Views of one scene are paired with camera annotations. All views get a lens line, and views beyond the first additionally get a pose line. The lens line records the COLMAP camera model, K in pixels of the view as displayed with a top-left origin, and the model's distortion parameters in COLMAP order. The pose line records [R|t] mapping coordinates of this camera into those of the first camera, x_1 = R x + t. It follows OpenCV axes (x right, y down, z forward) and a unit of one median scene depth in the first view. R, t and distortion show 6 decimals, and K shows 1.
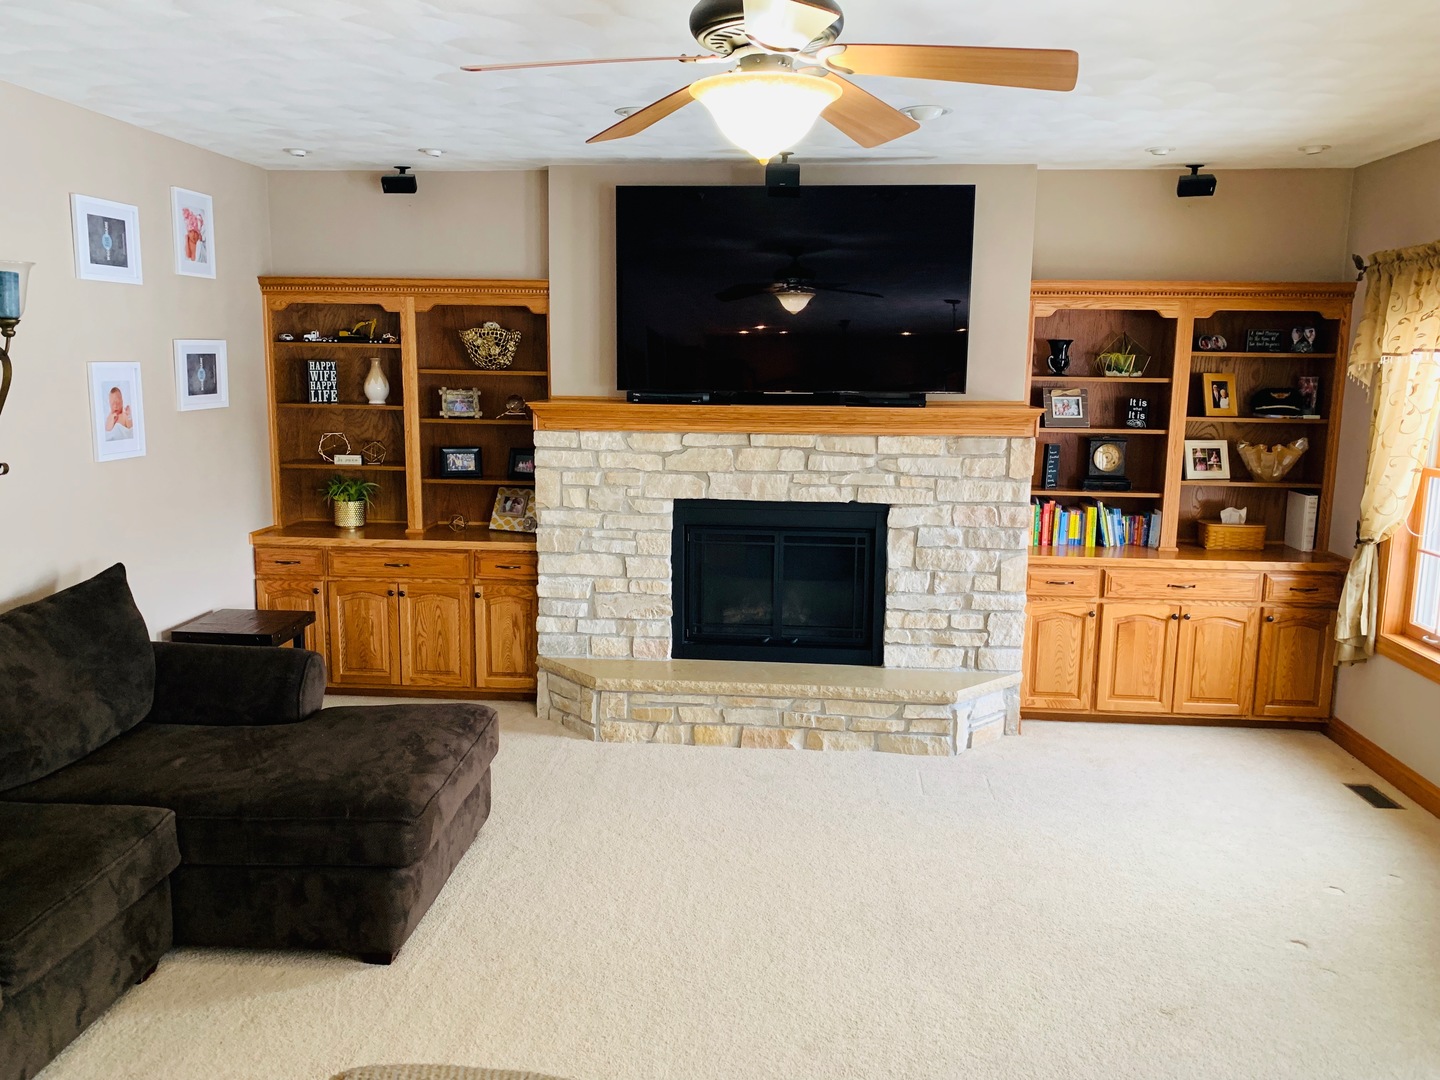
lens RADIAL K [[1095.5, 0, 729.3], [0, 1095.5, 538.5], [0, 0, 1]] dist [0.053055, -0.072255]
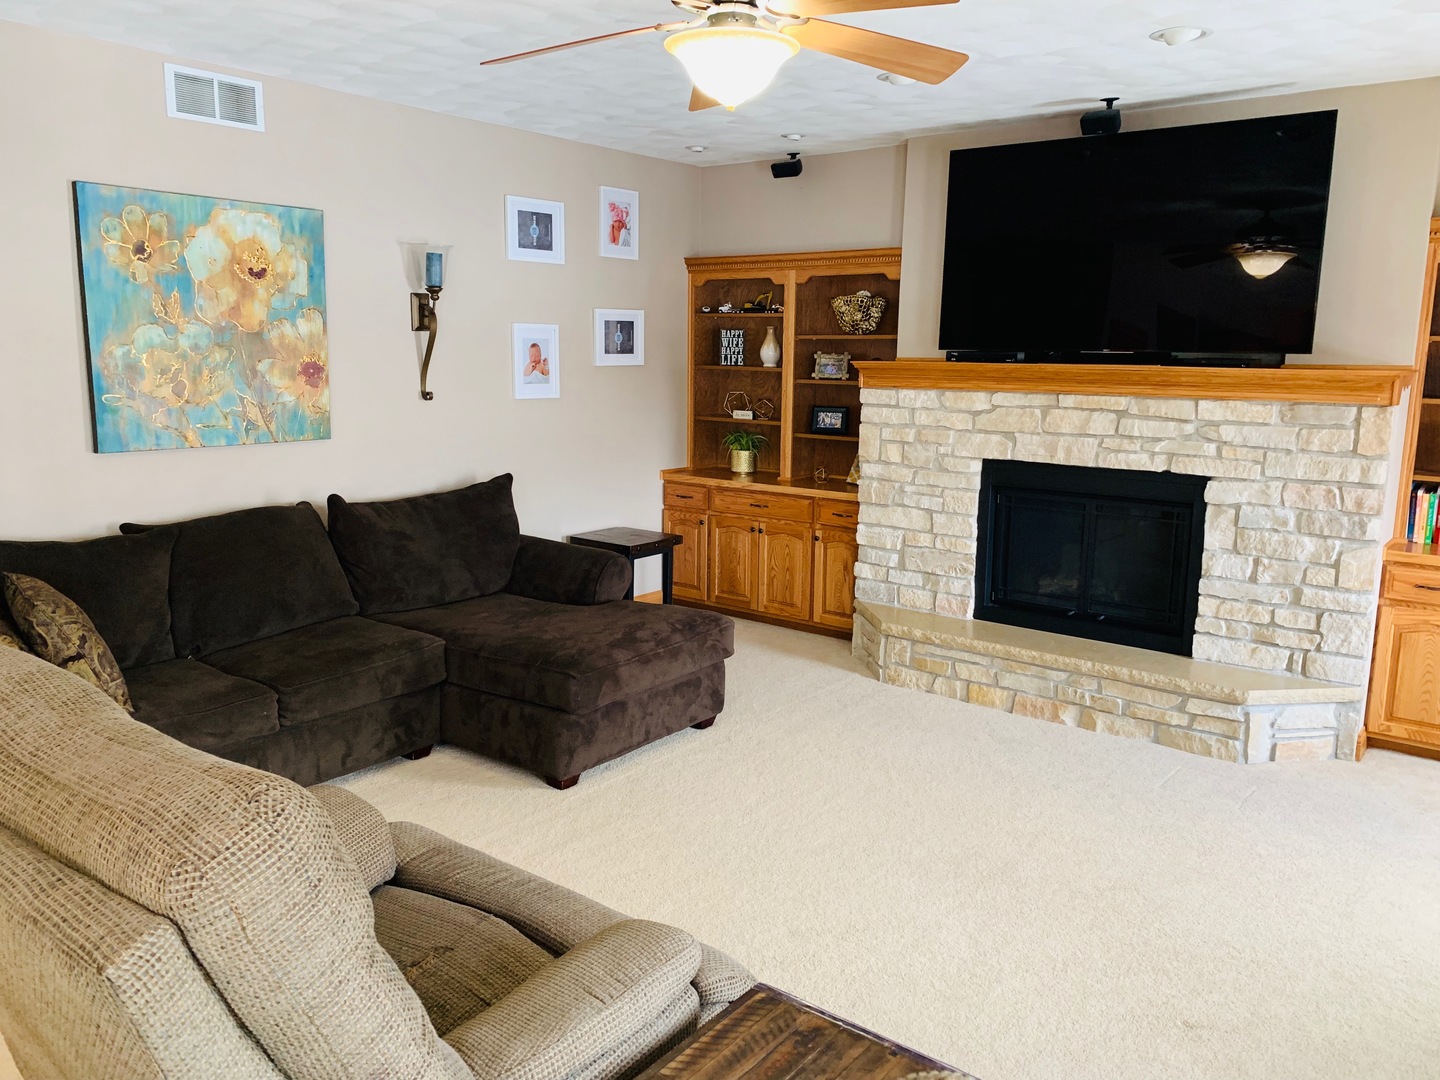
lens RADIAL K [[1095.5, 0, 715.3], [0, 1095.5, 534.5], [0, 0, 1]] dist [0.053055, -0.072255]
pose [[0.835421, 0.094016, -0.541510, 0.304274], [-0.093706, 0.995200, 0.028218, 0.028307], [0.541564, 0.027169, 0.840220, 0.023189]]
